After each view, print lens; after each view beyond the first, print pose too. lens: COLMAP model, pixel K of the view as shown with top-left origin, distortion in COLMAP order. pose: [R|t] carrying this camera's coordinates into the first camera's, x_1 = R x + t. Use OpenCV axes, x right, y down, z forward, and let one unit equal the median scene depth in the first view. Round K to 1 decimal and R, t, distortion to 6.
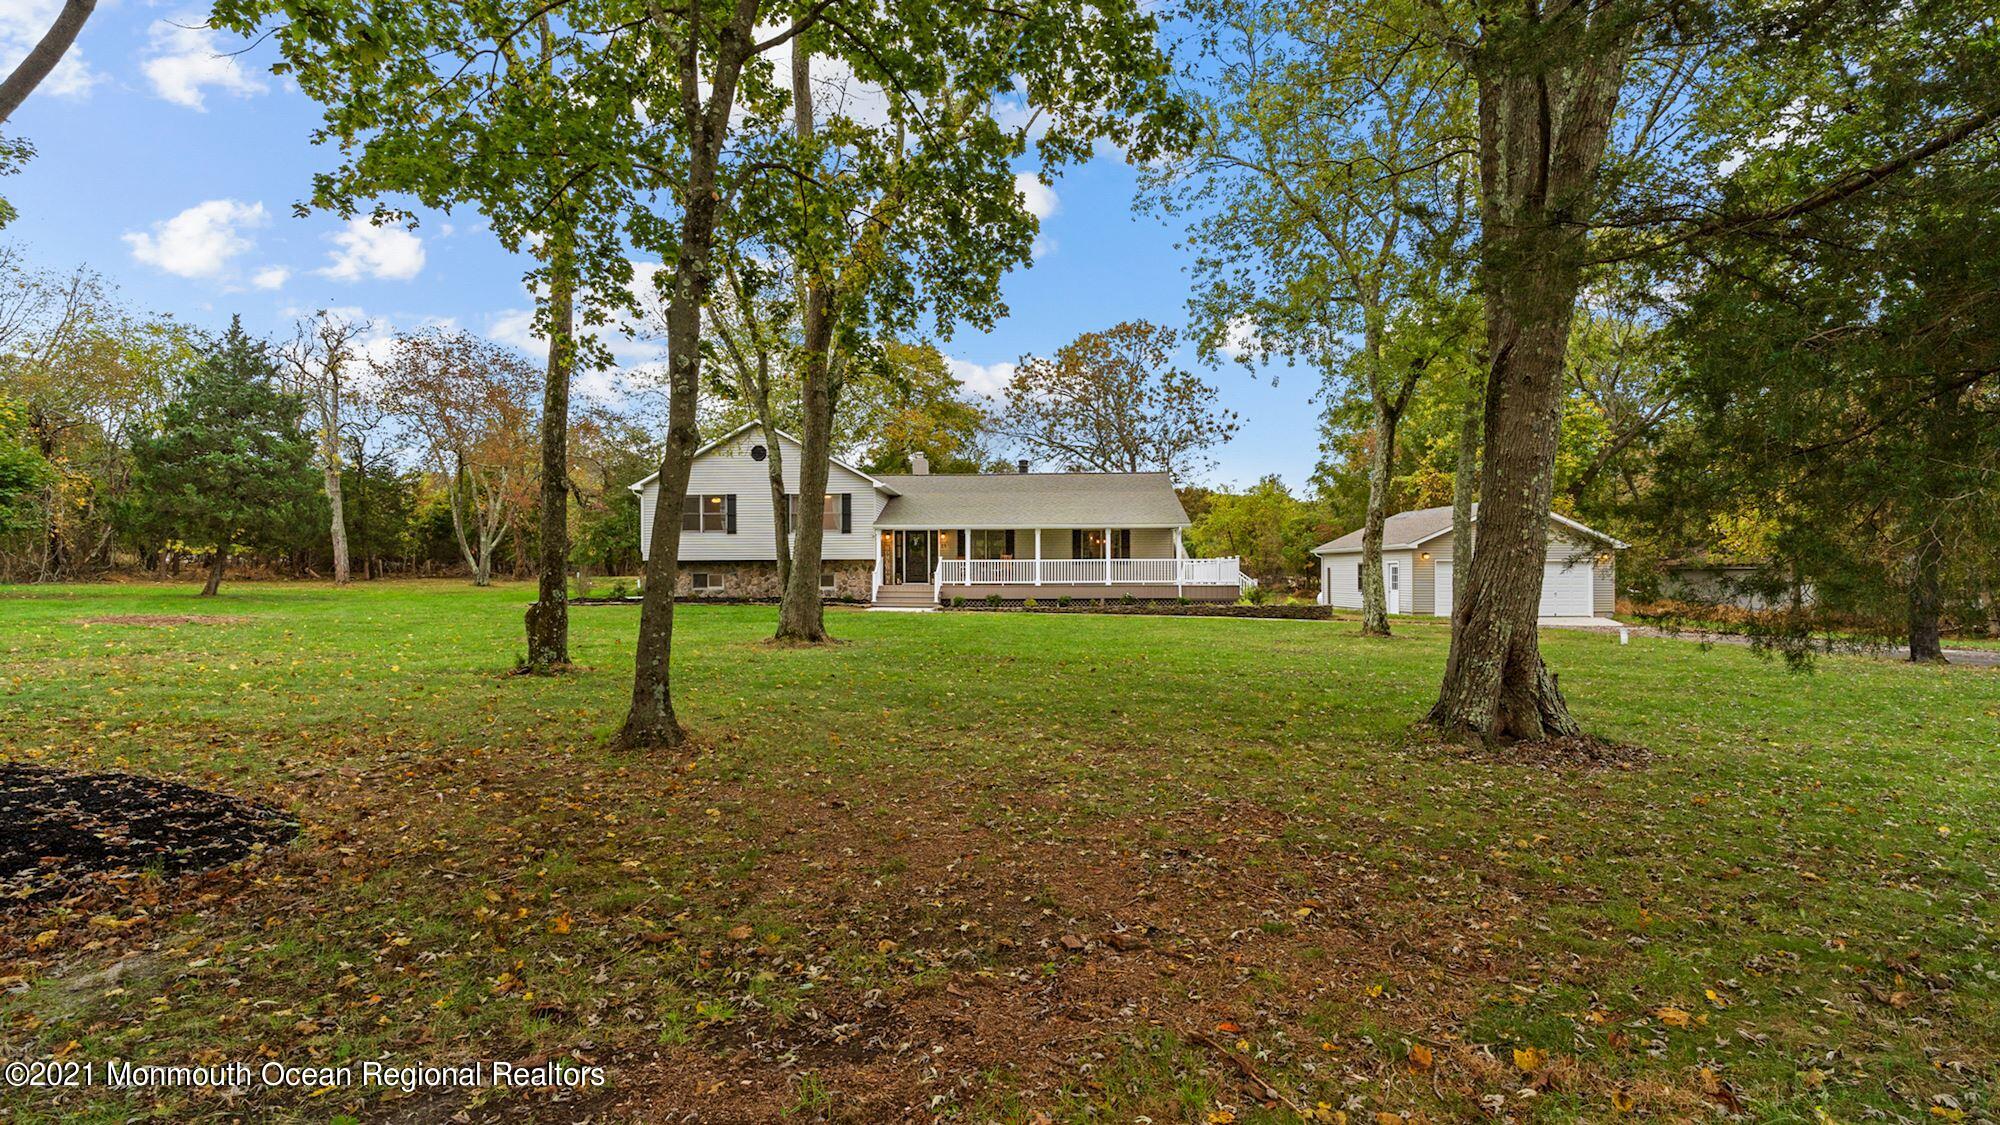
lens RADIAL K [[992.5, 0, 981.3], [0, 992.5, 565.6], [0, 0, 1]] dist [-0.001913, 0.039373]
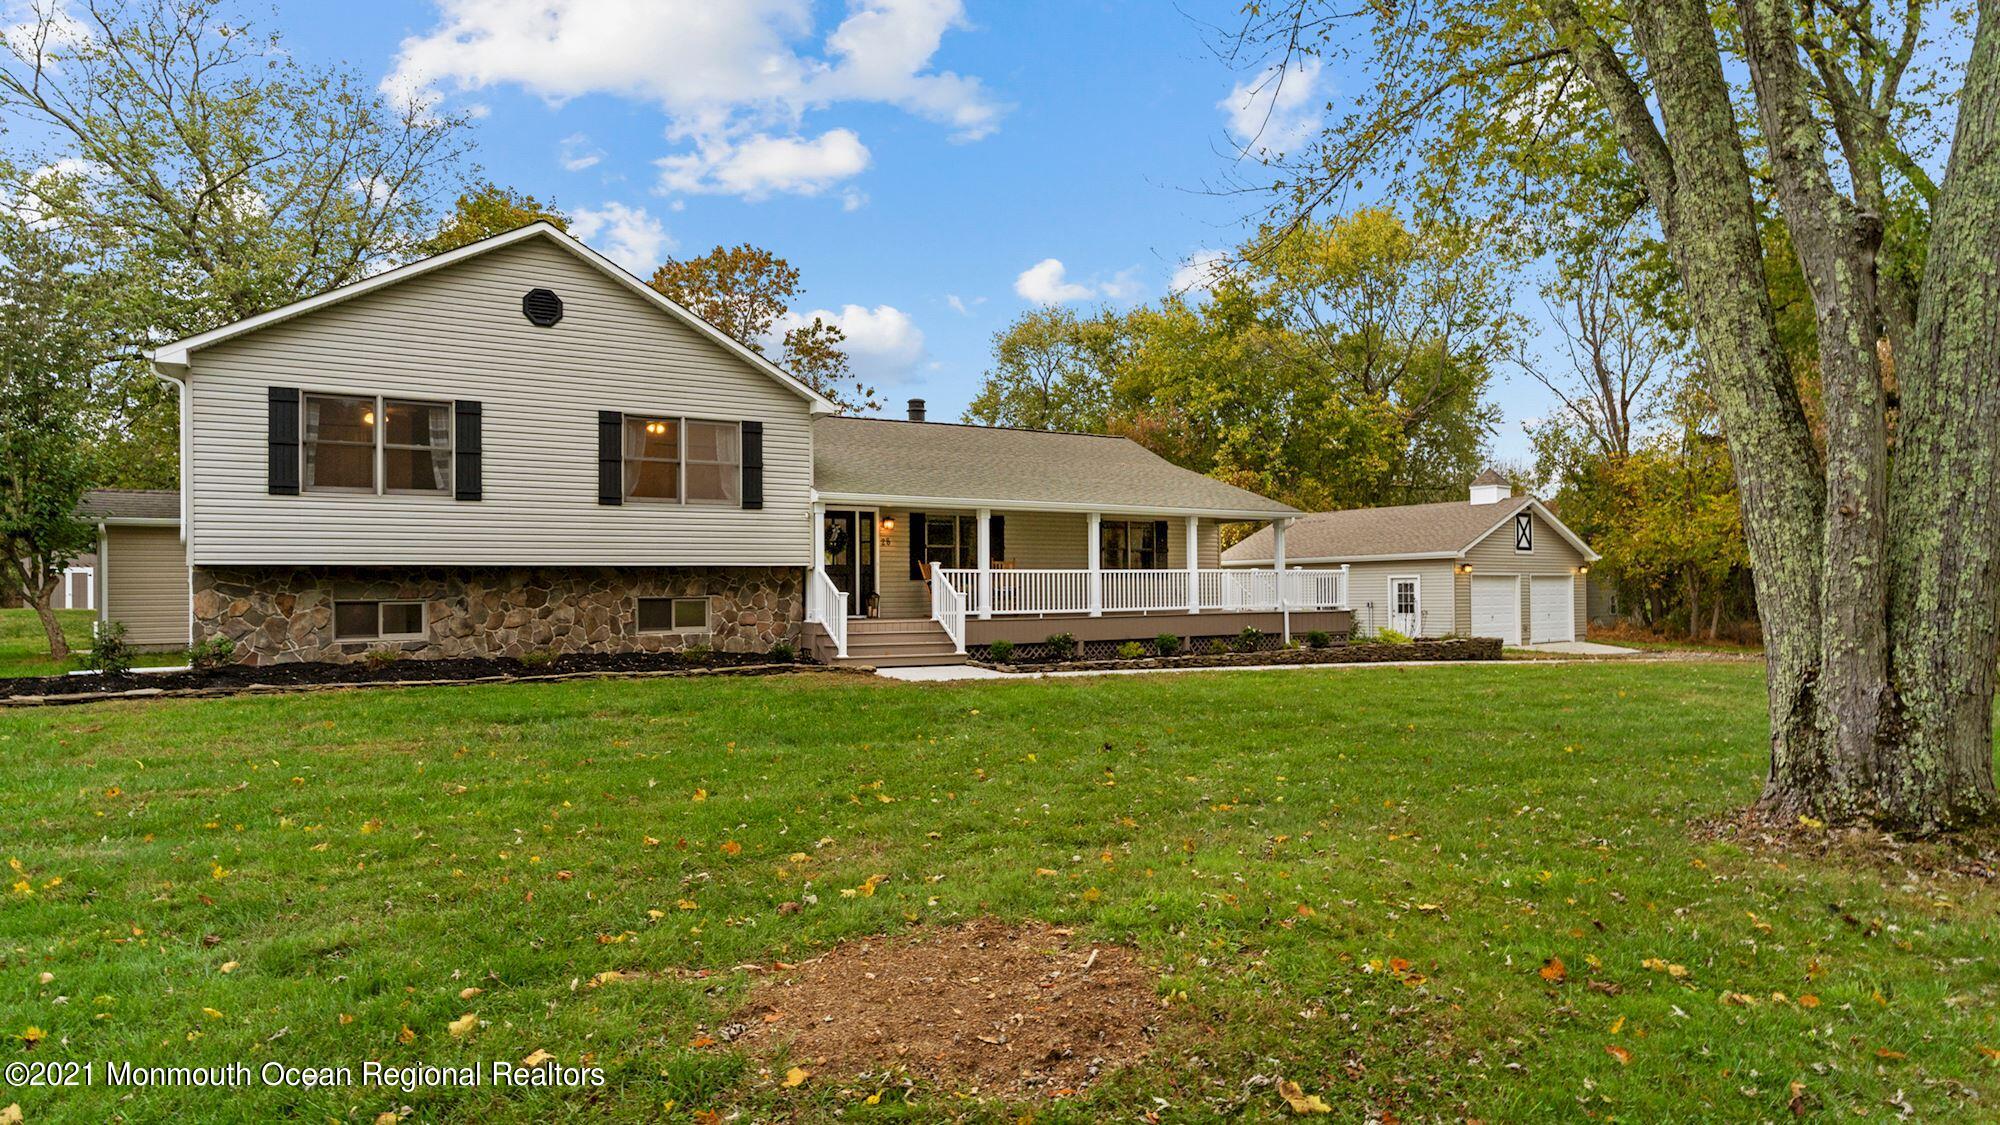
lens RADIAL K [[1109.2, 0, 1000.0], [0, 1109.2, 562.5], [0, 0, 1]] dist [-0.003925, -0.000793]
pose [[0.823967, 0.009898, 0.566551, -0.322200], [0.004139, 0.999716, -0.023484, 0.004284], [-0.566622, 0.021695, 0.823692, 0.505765]]
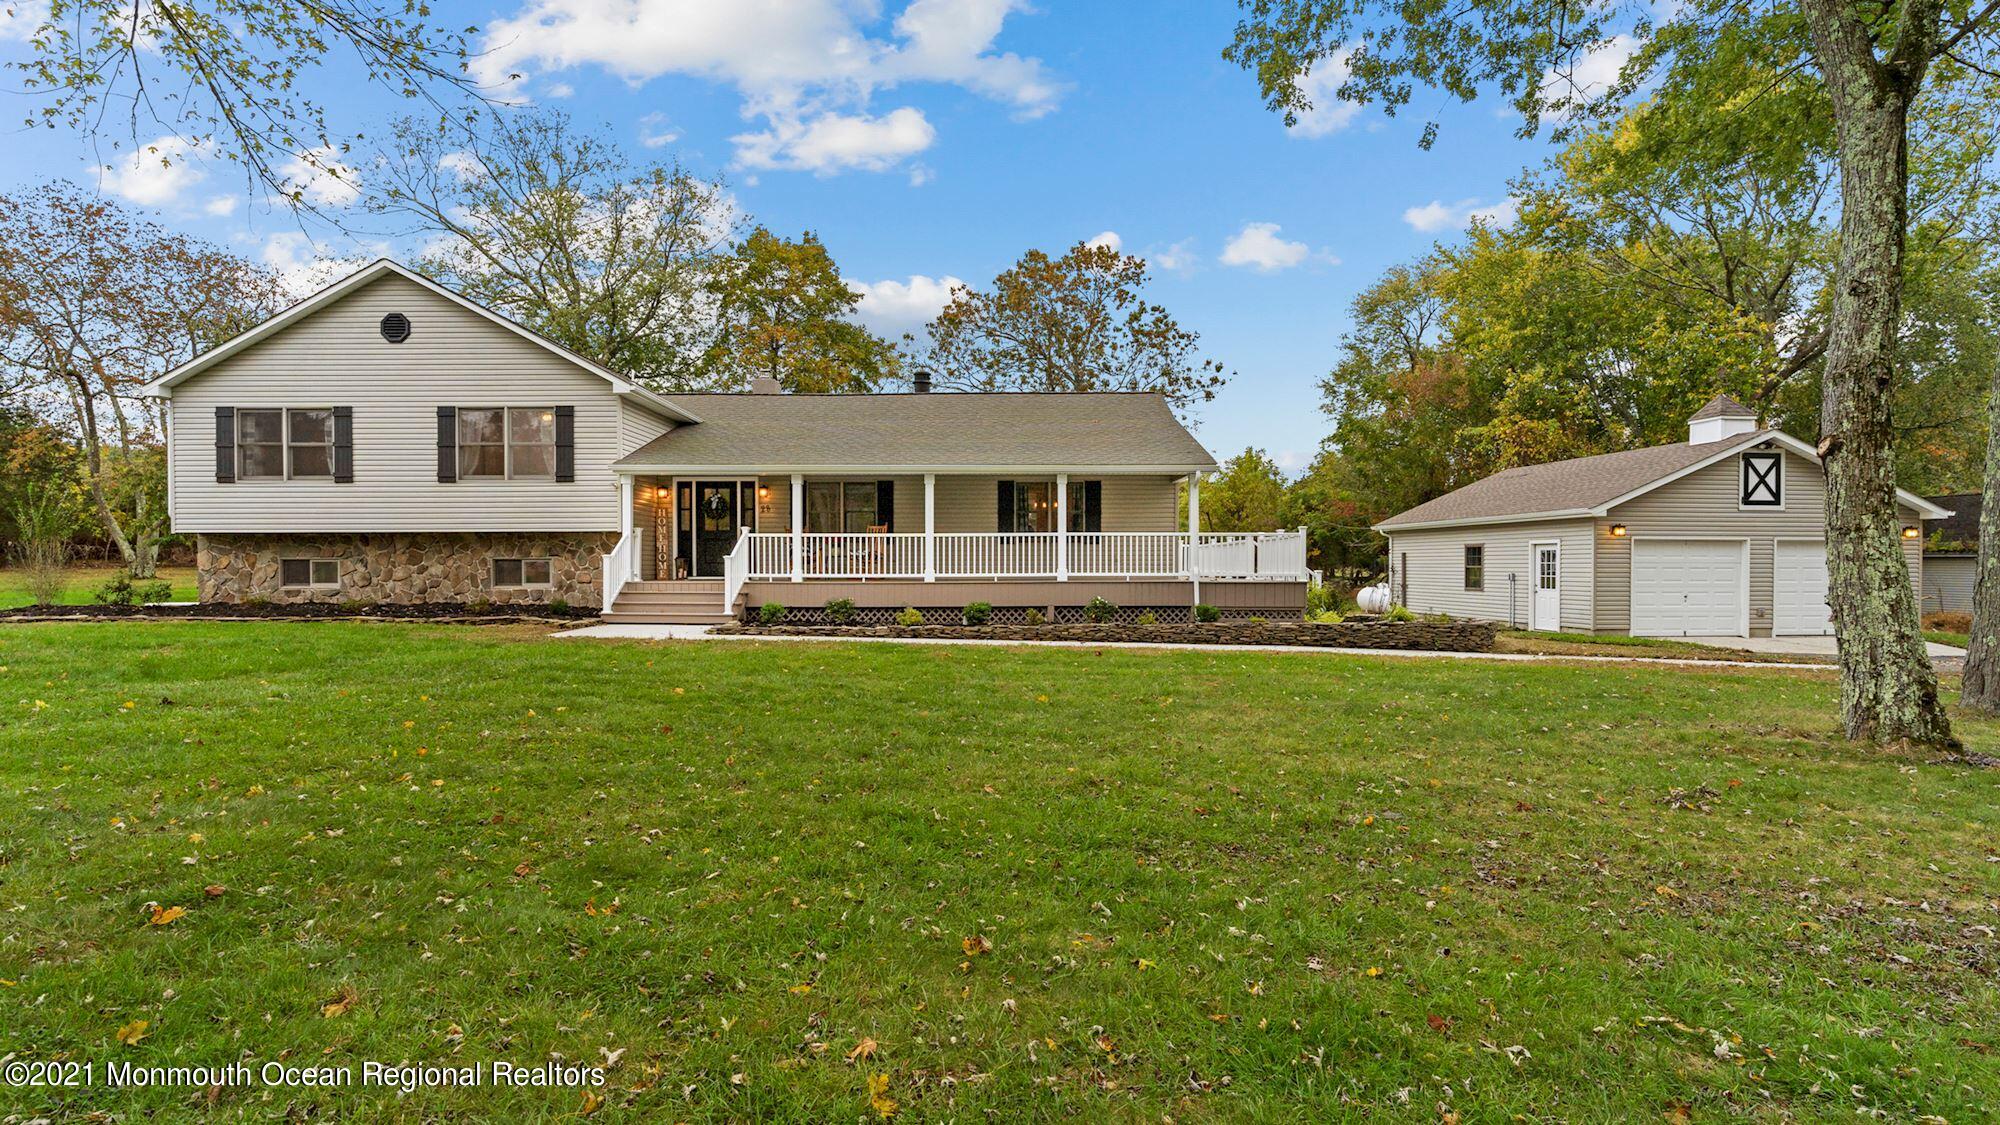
lens RADIAL K [[983.3, 0, 989.5], [0, 983.3, 568.3], [0, 0, 1]] dist [-0.003618, -0.000007]
pose [[0.998541, 0.001424, 0.053989, 0.058388], [-0.002022, 0.999937, 0.011028, 0.006655], [-0.053970, -0.011121, 0.998481, 0.458536]]
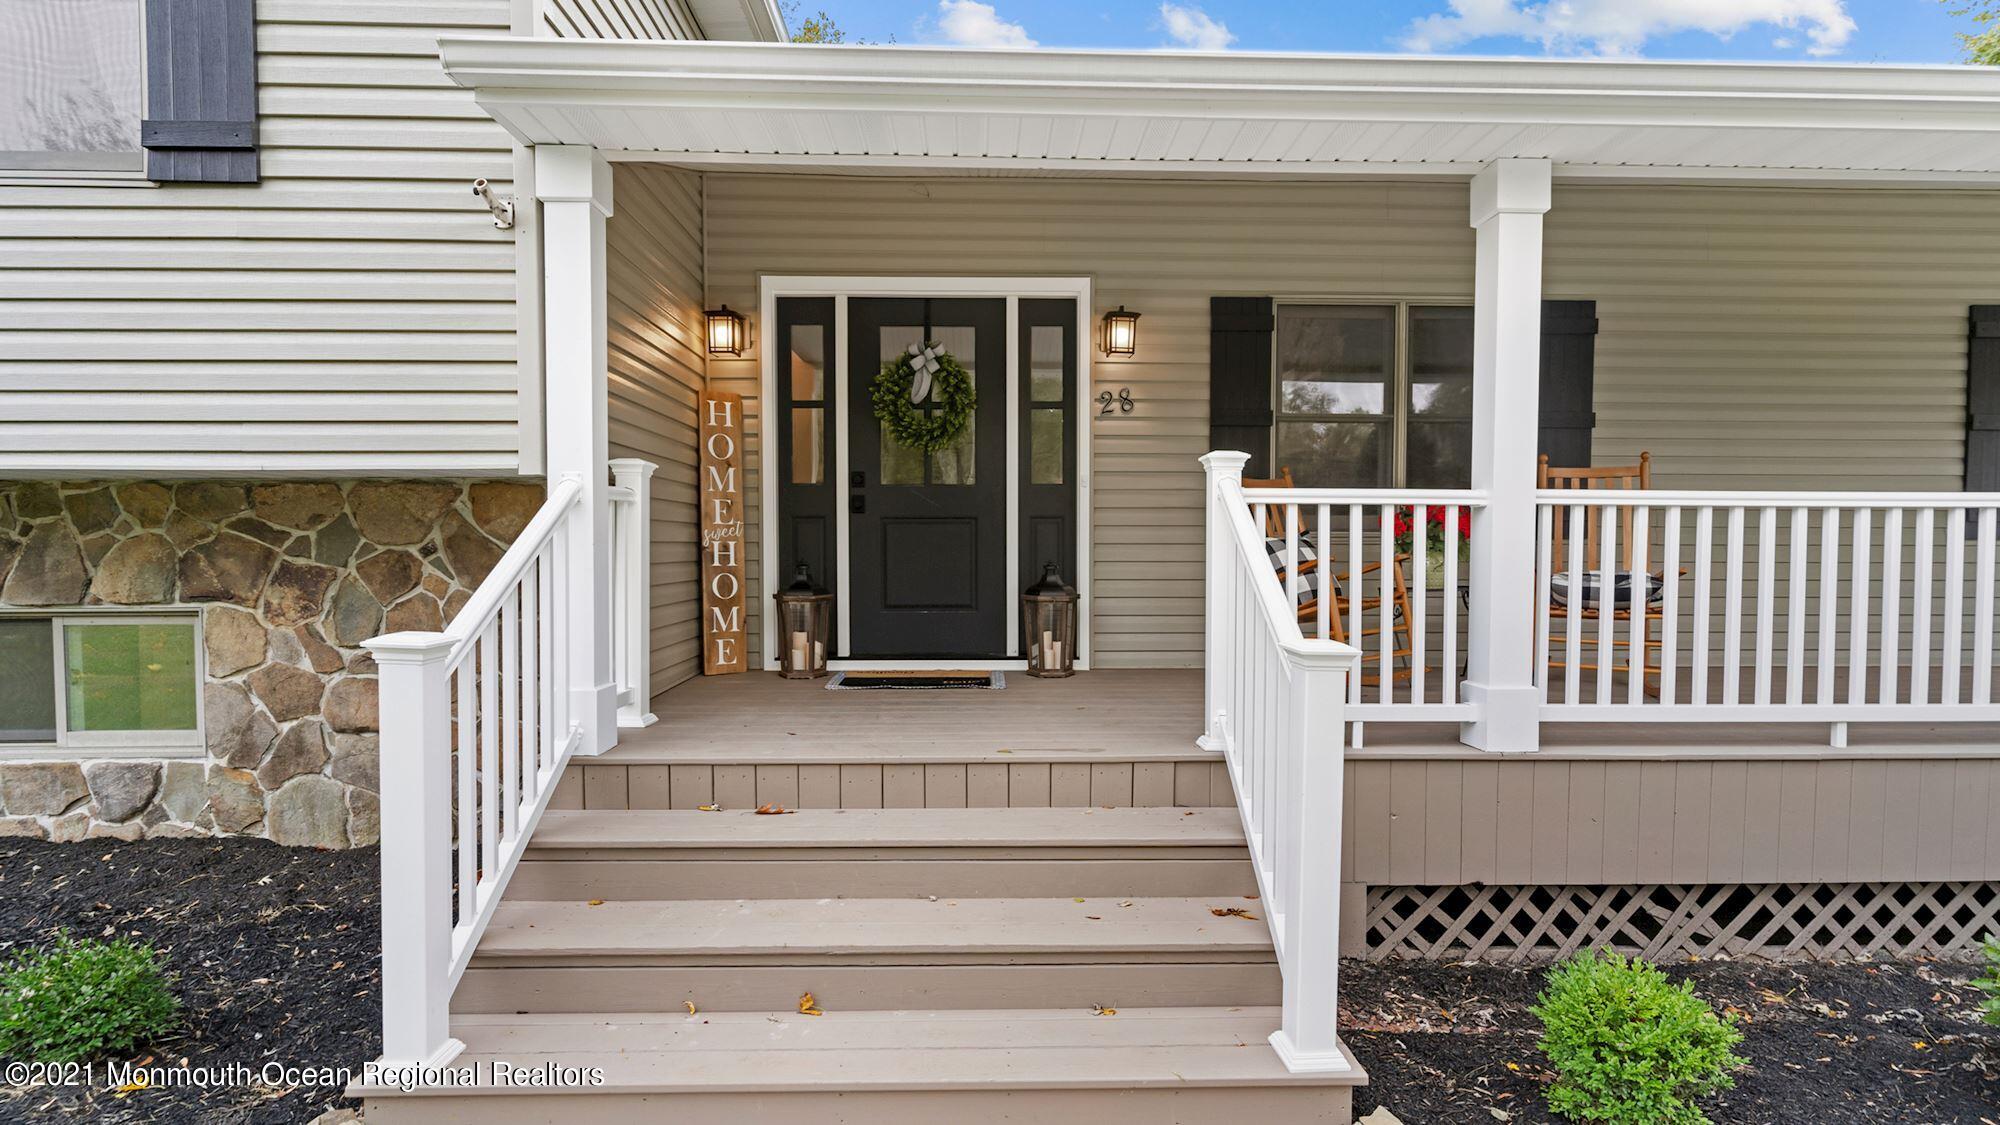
lens RADIAL K [[975.5, 0, 1000.0], [0, 975.5, 562.5], [0, 0, 1]] dist [-0.010858, -0.000208]
pose [[0.995518, 0.001336, 0.094560, -0.070039], [-0.003574, 0.999717, 0.023502, -0.000367], [-0.094501, -0.023735, 0.995242, 0.881059]]
